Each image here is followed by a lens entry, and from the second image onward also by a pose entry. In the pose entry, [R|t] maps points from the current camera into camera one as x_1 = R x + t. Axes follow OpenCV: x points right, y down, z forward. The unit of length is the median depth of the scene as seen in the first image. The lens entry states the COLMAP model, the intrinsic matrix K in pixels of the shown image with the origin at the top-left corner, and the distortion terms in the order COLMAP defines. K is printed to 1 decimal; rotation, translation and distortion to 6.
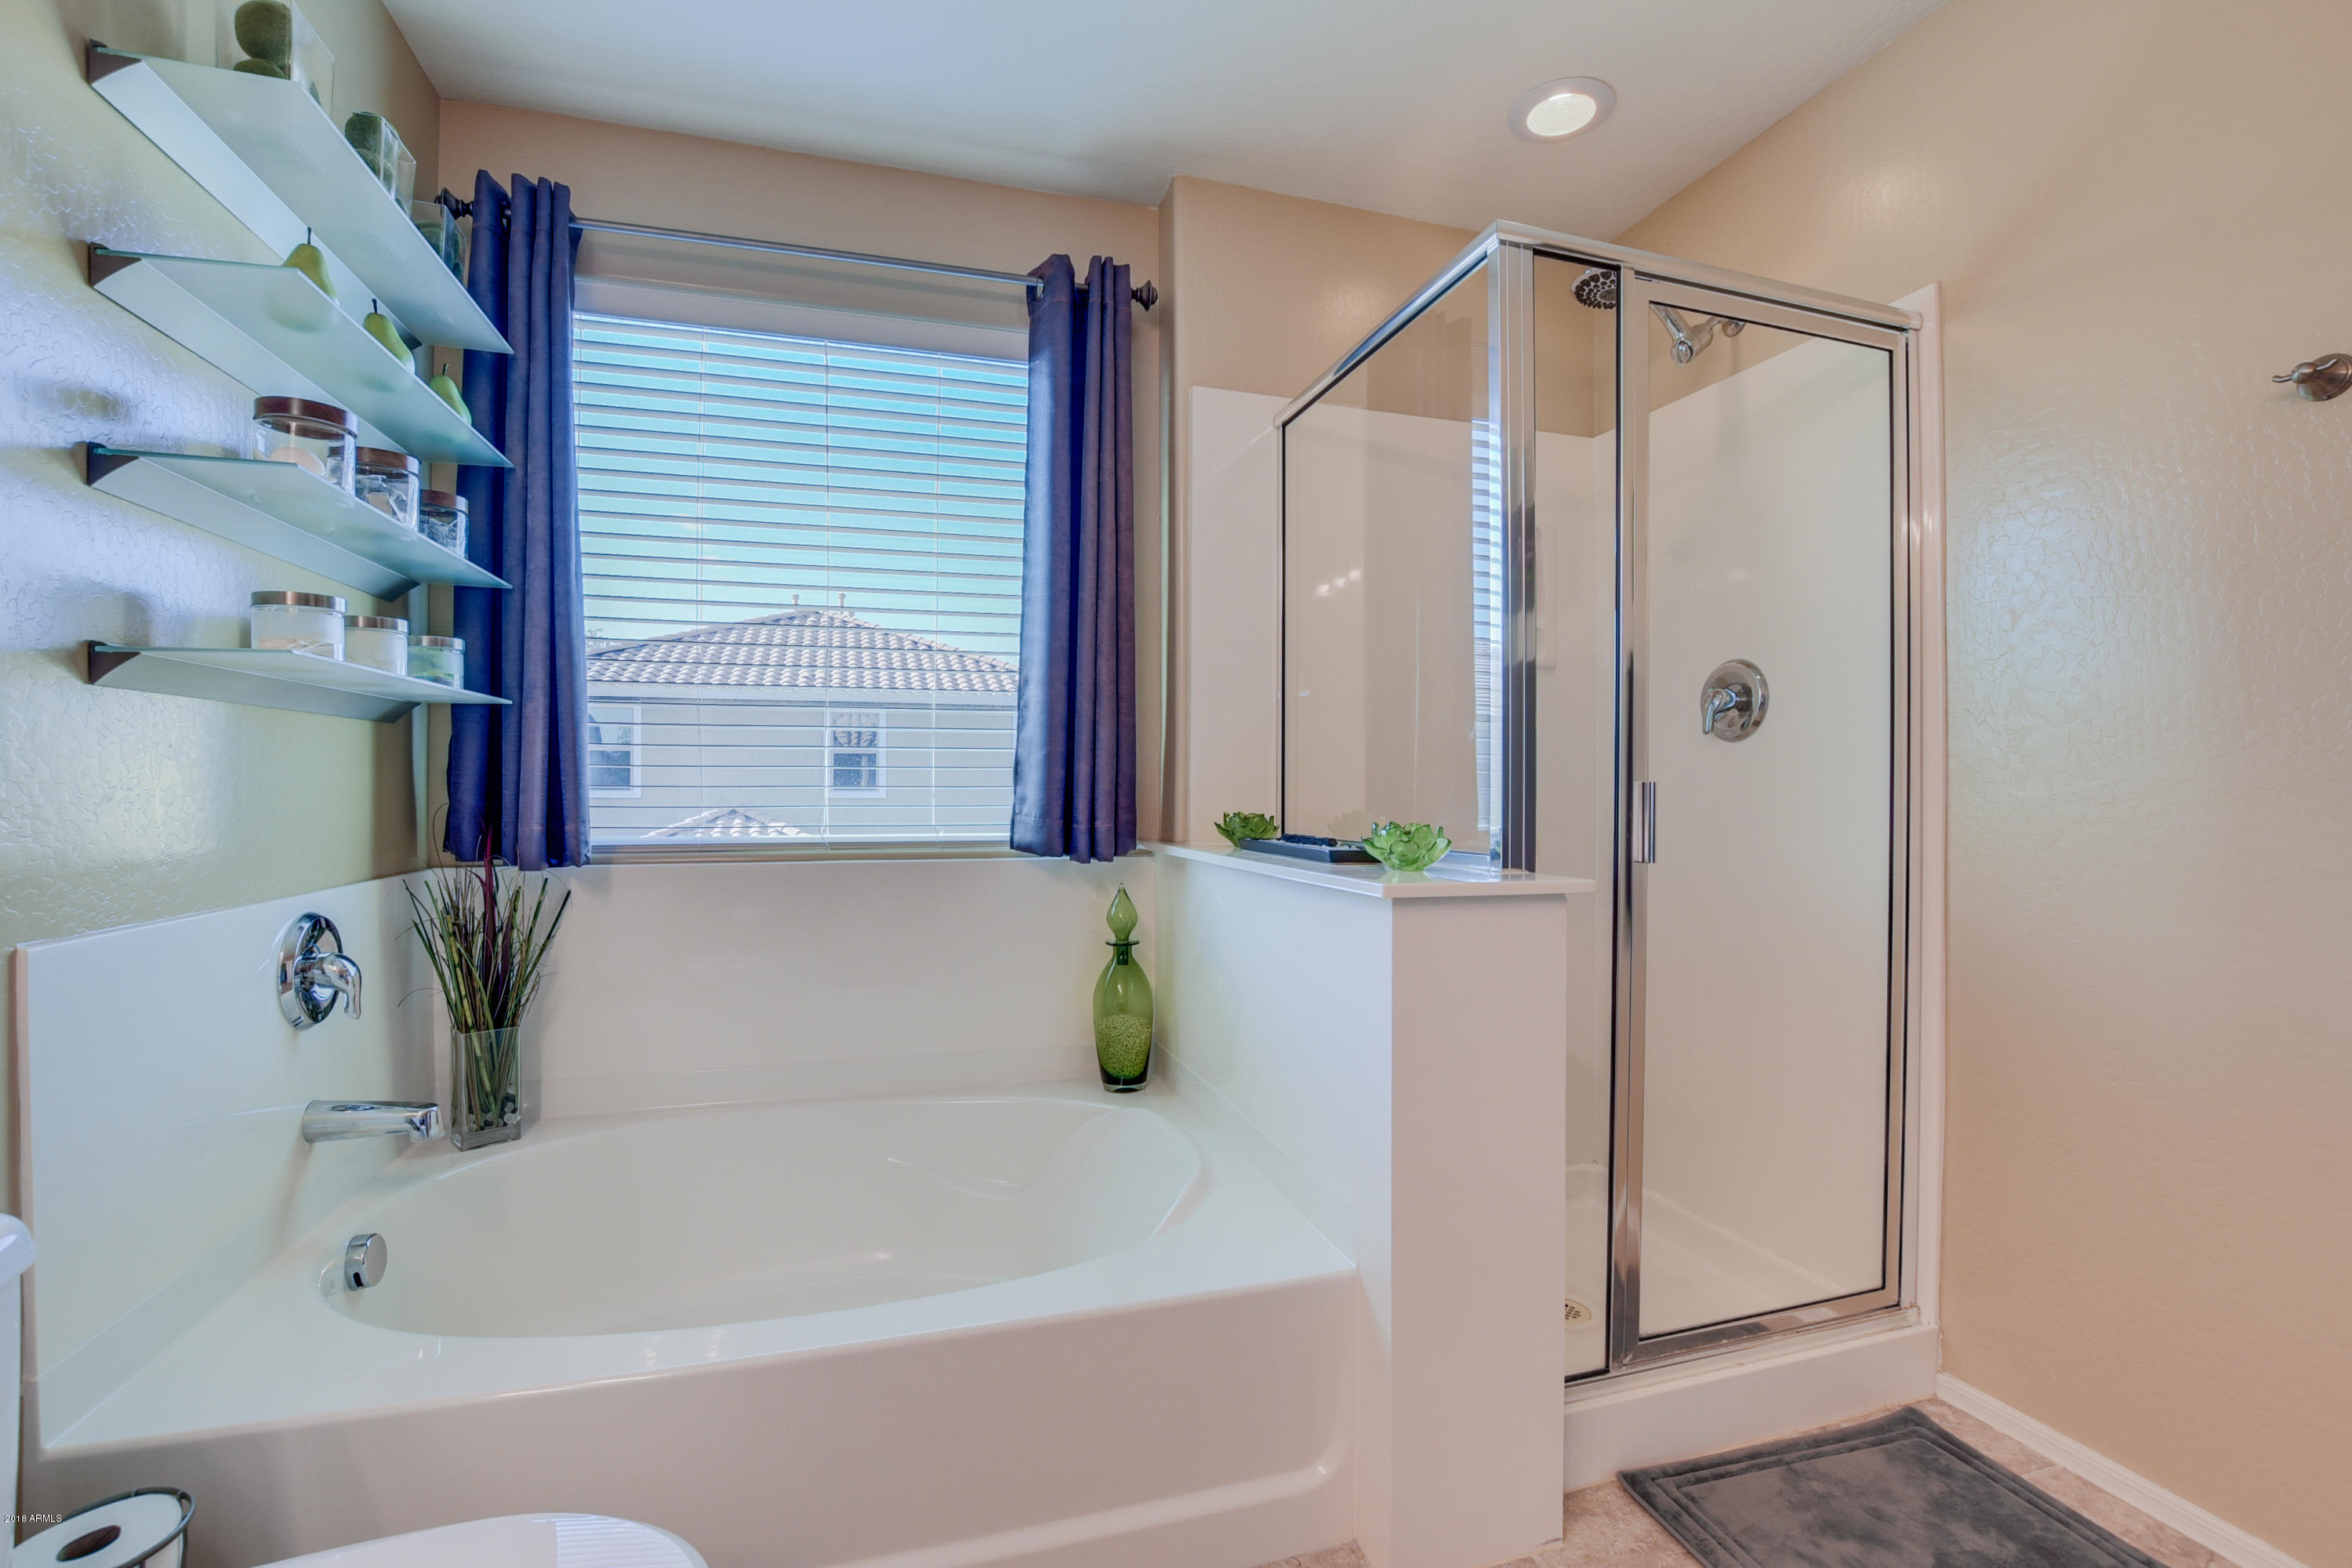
lens RADIAL K [[1028.6, 0, 1169.6], [0, 1028.6, 779.0], [0, 0, 1]] dist [-0.021096, 0.003970]
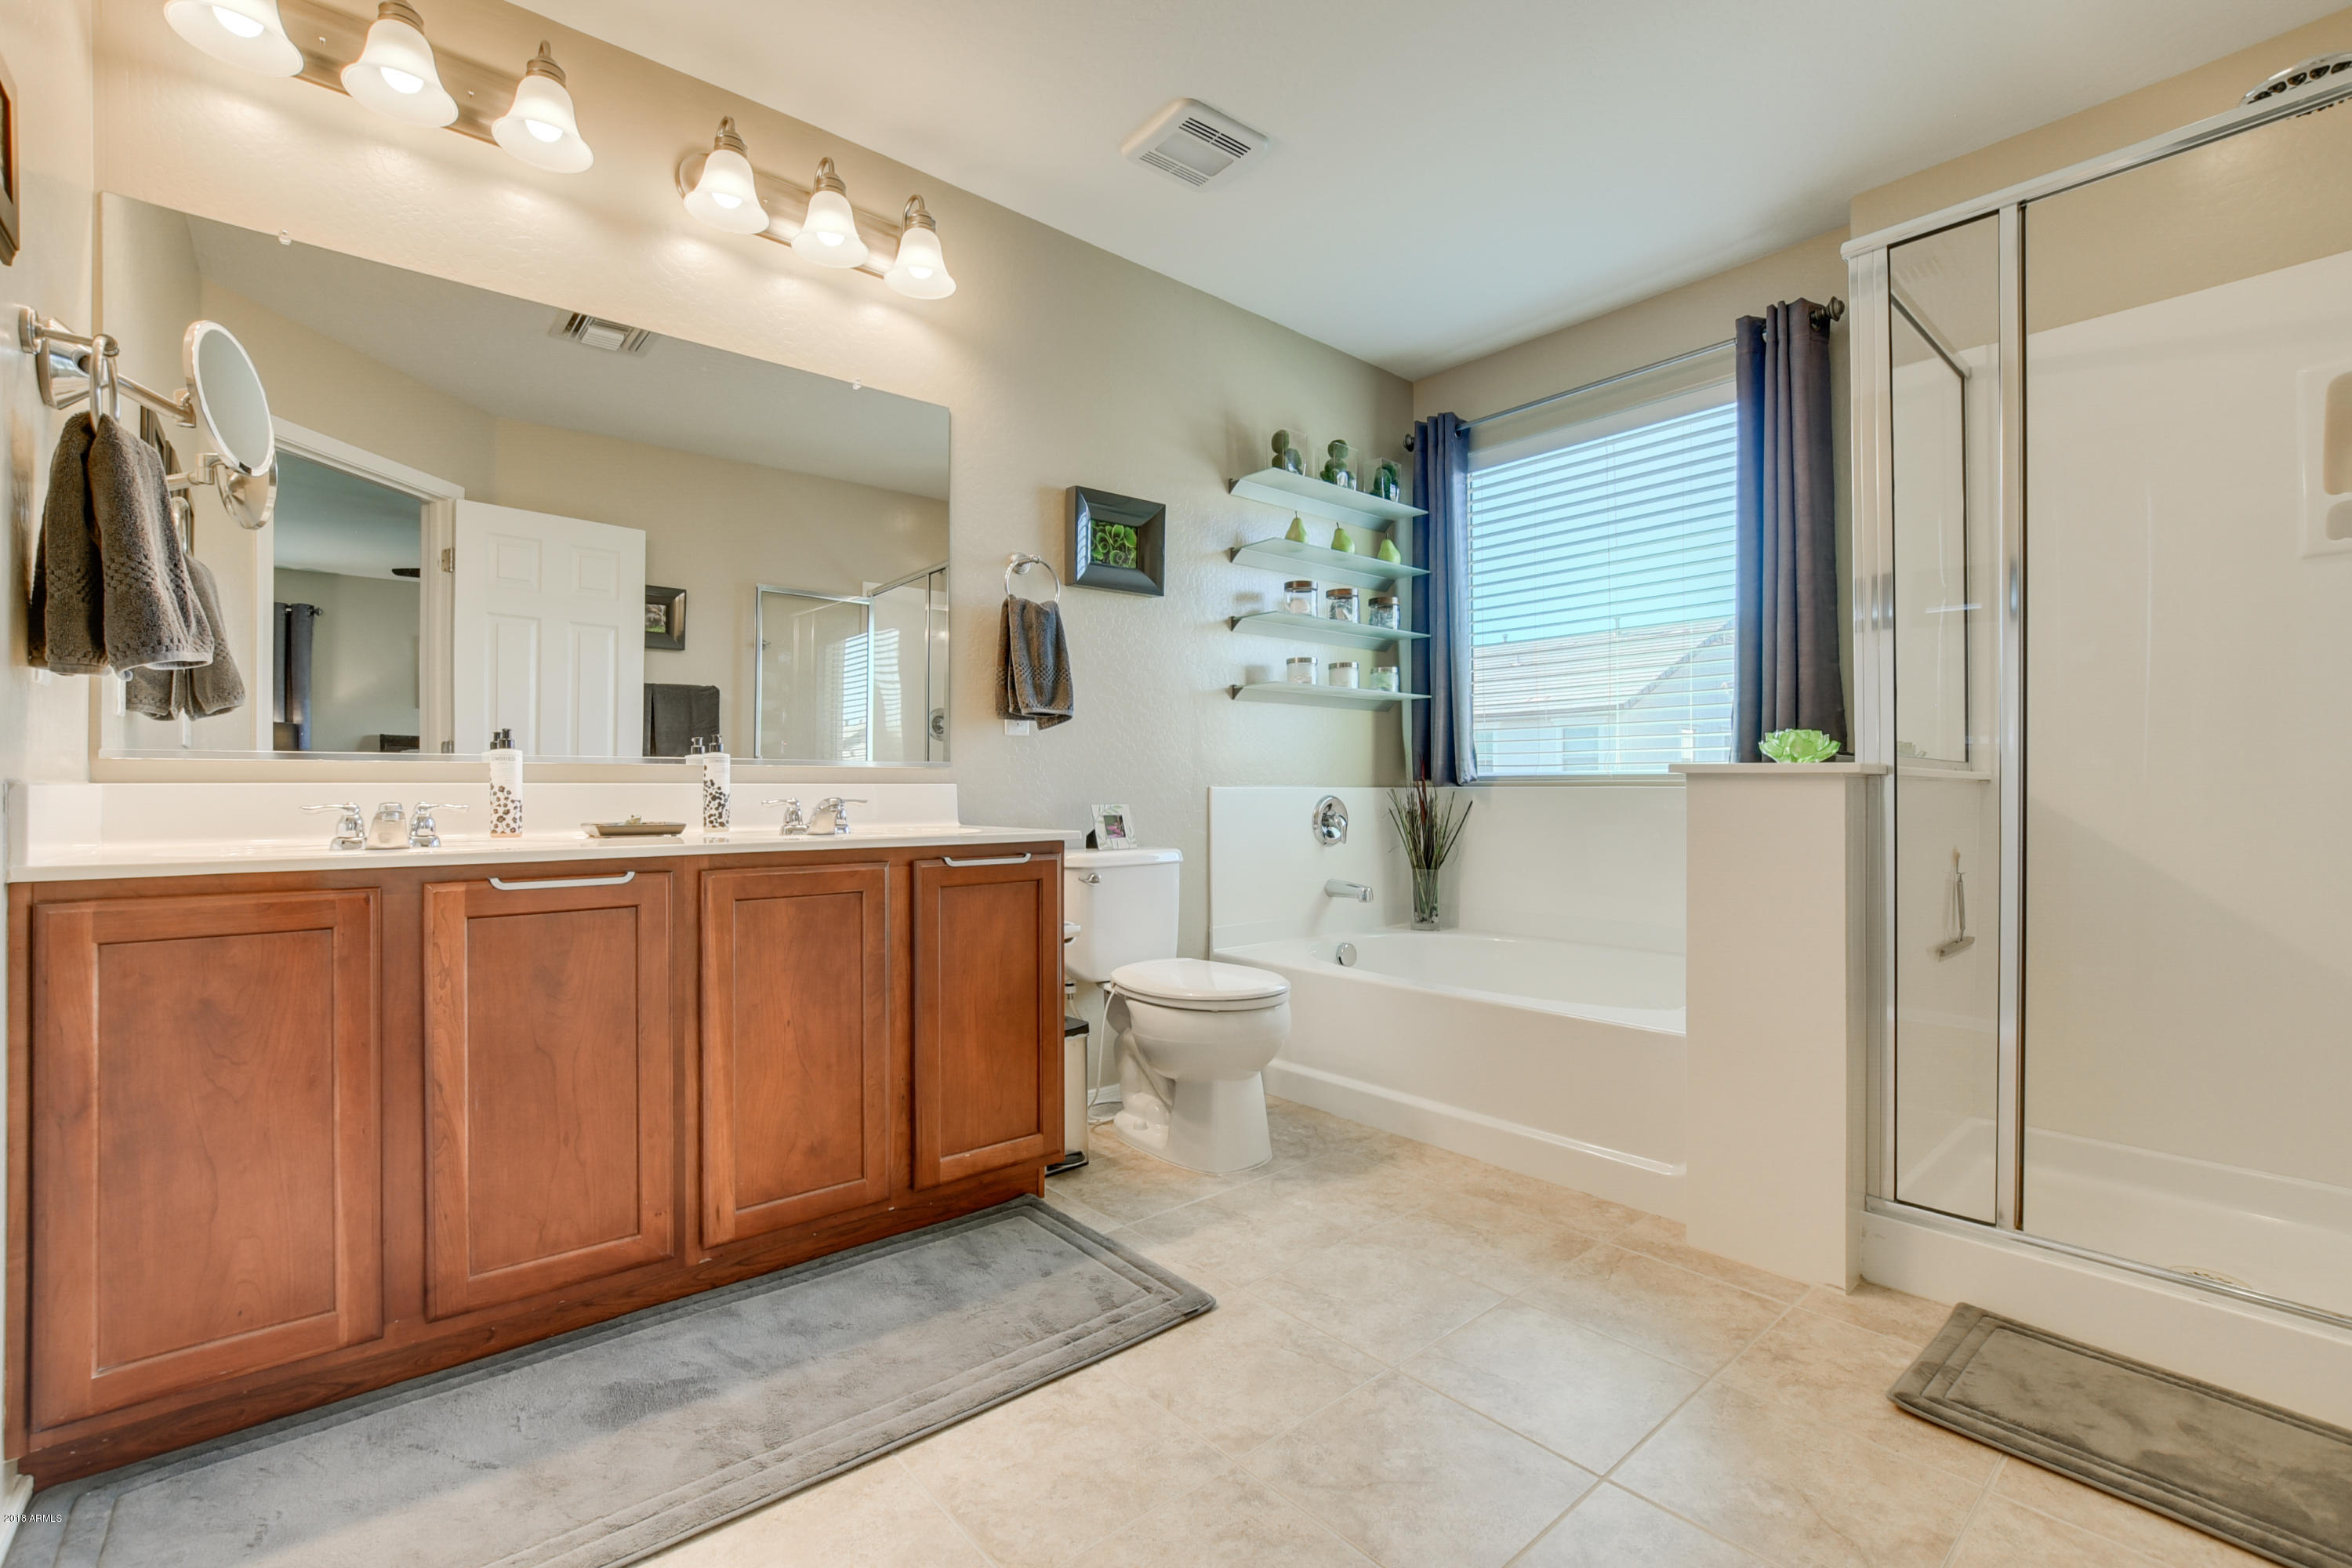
lens RADIAL K [[1028.6, 0, 1183.3], [0, 1028.6, 783.0], [0, 0, 1]] dist [-0.021096, 0.003970]
pose [[0.407058, -0.006510, -0.913379, 0.921783], [0.007008, 0.999967, -0.004005, 0.090762], [0.913375, -0.004771, 0.407091, -0.196246]]
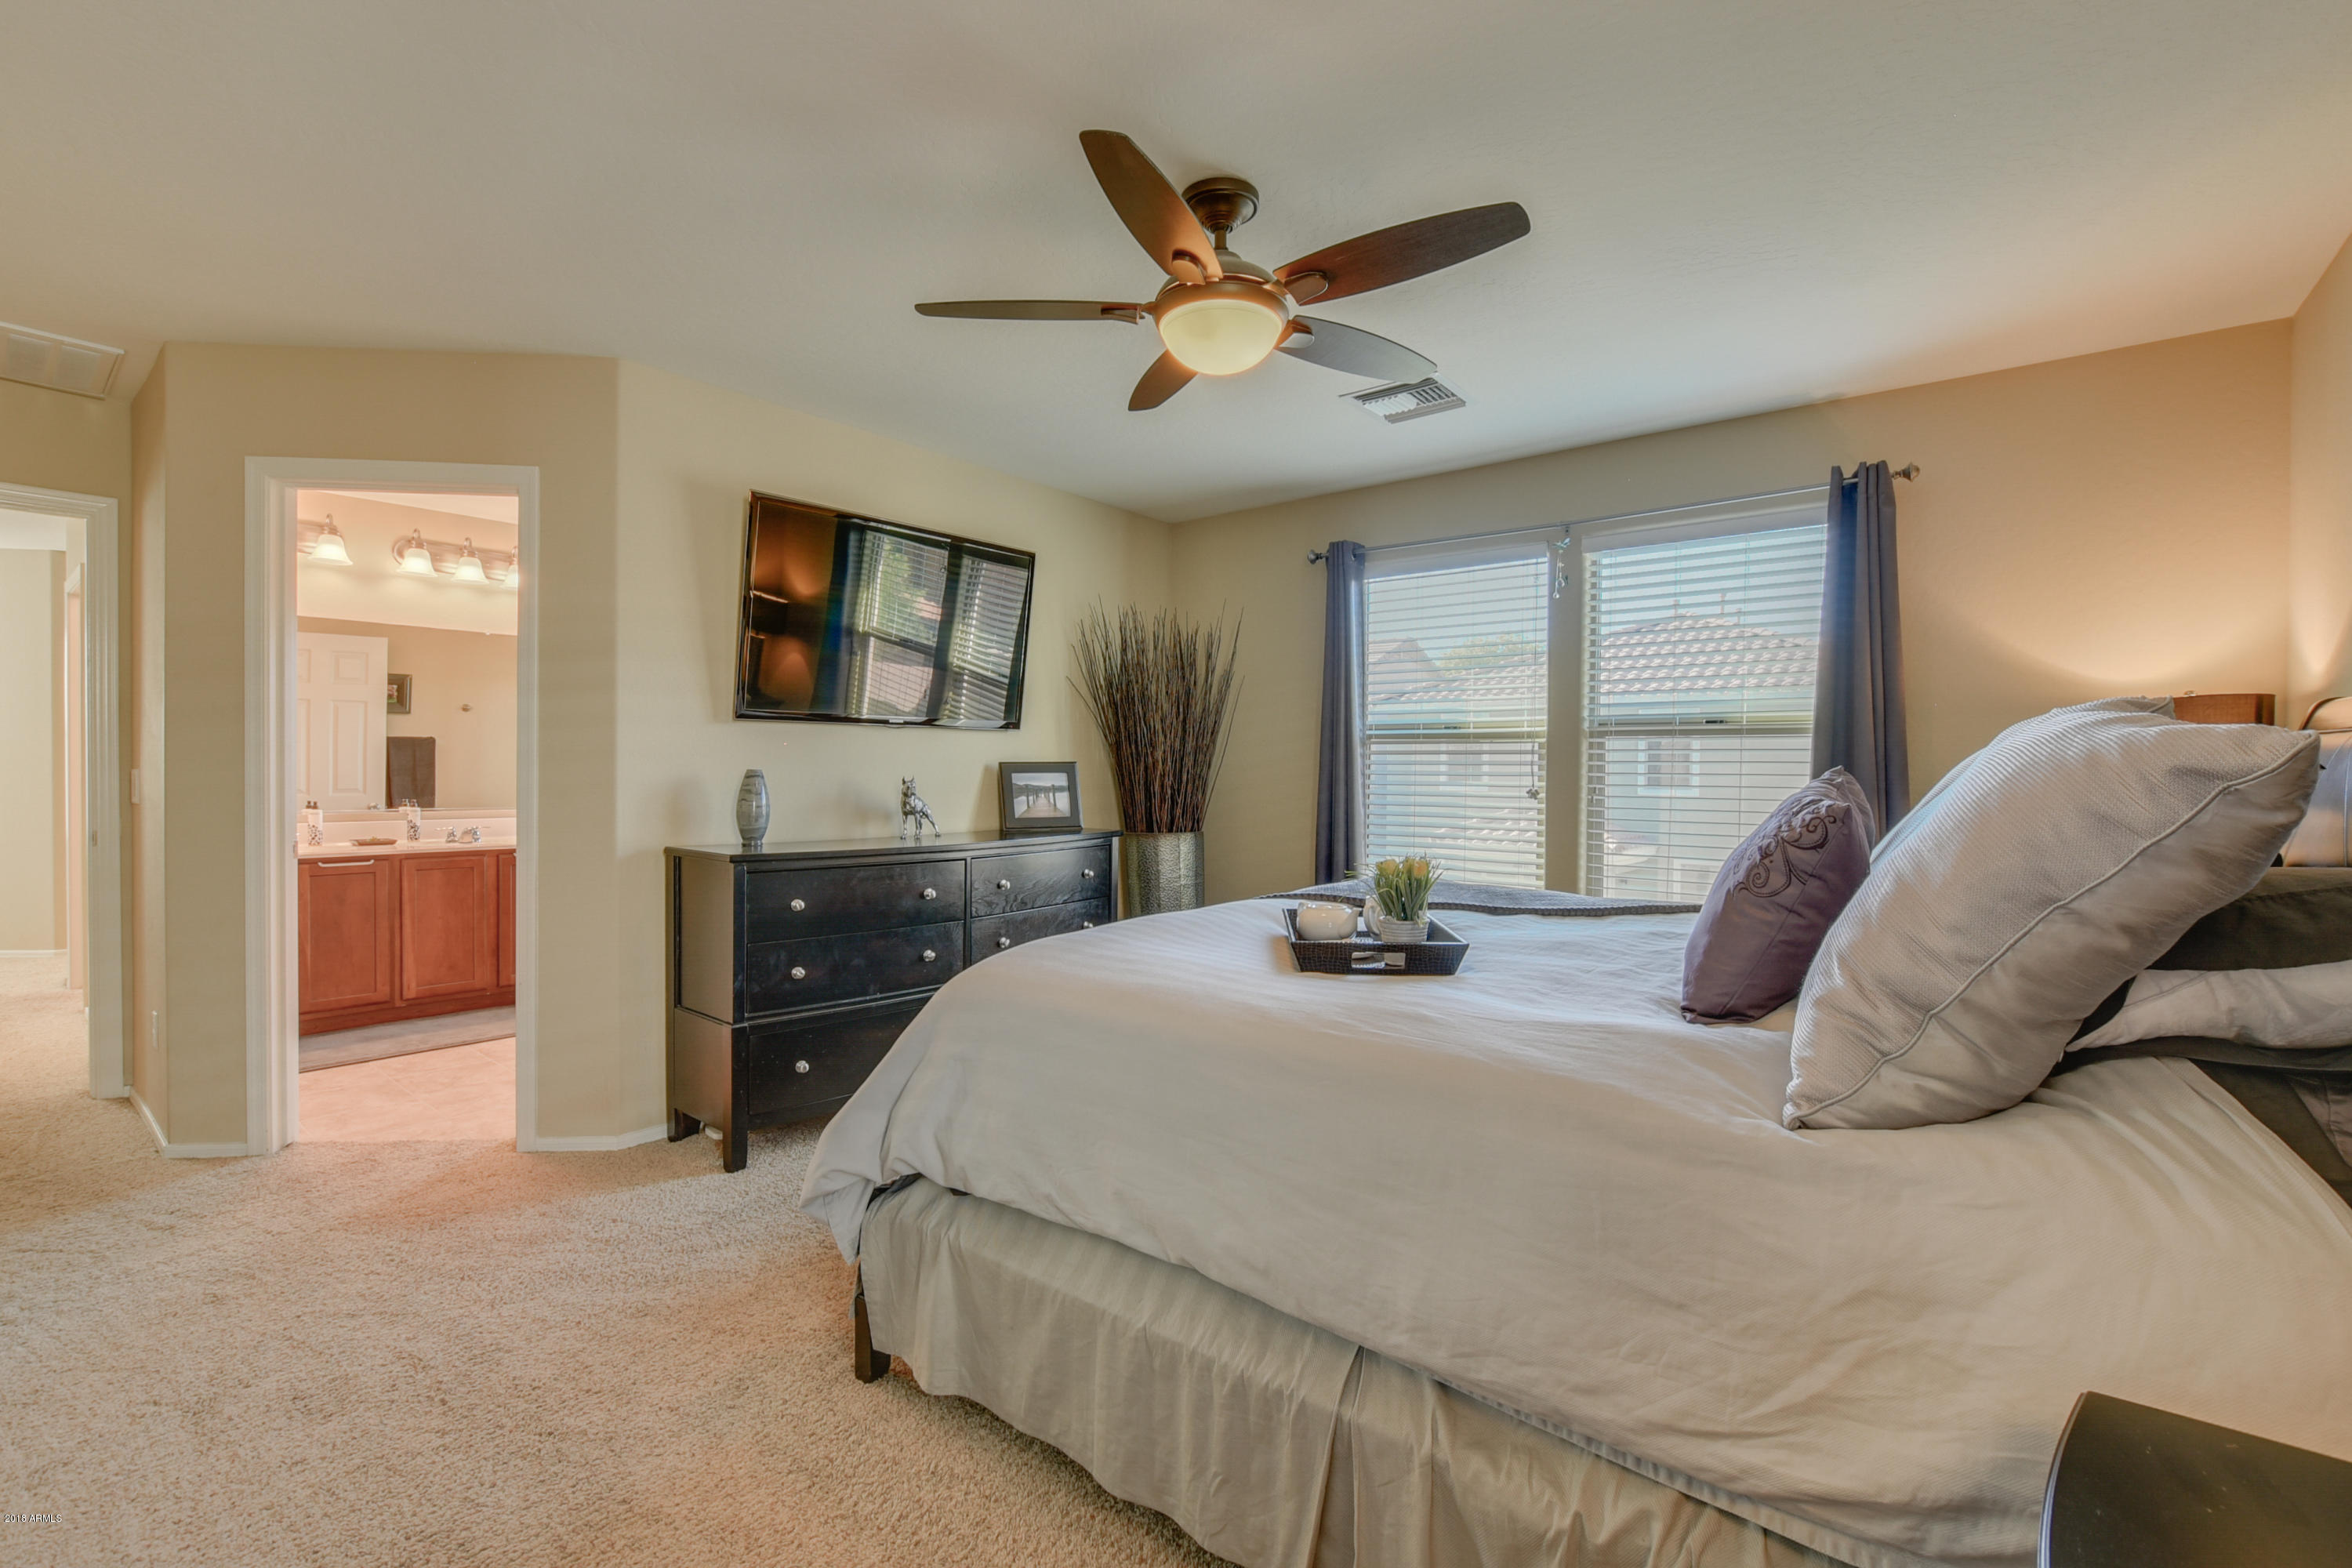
lens RADIAL K [[1028.6, 0, 1169.7], [0, 1028.6, 777.0], [0, 0, 1]] dist [-0.021096, 0.003970]
pose [[0.554188, 0.006438, -0.832367, 3.031966], [0.001338, 0.999962, 0.008625, -0.059660], [0.832390, -0.005894, 0.554158, -0.029257]]
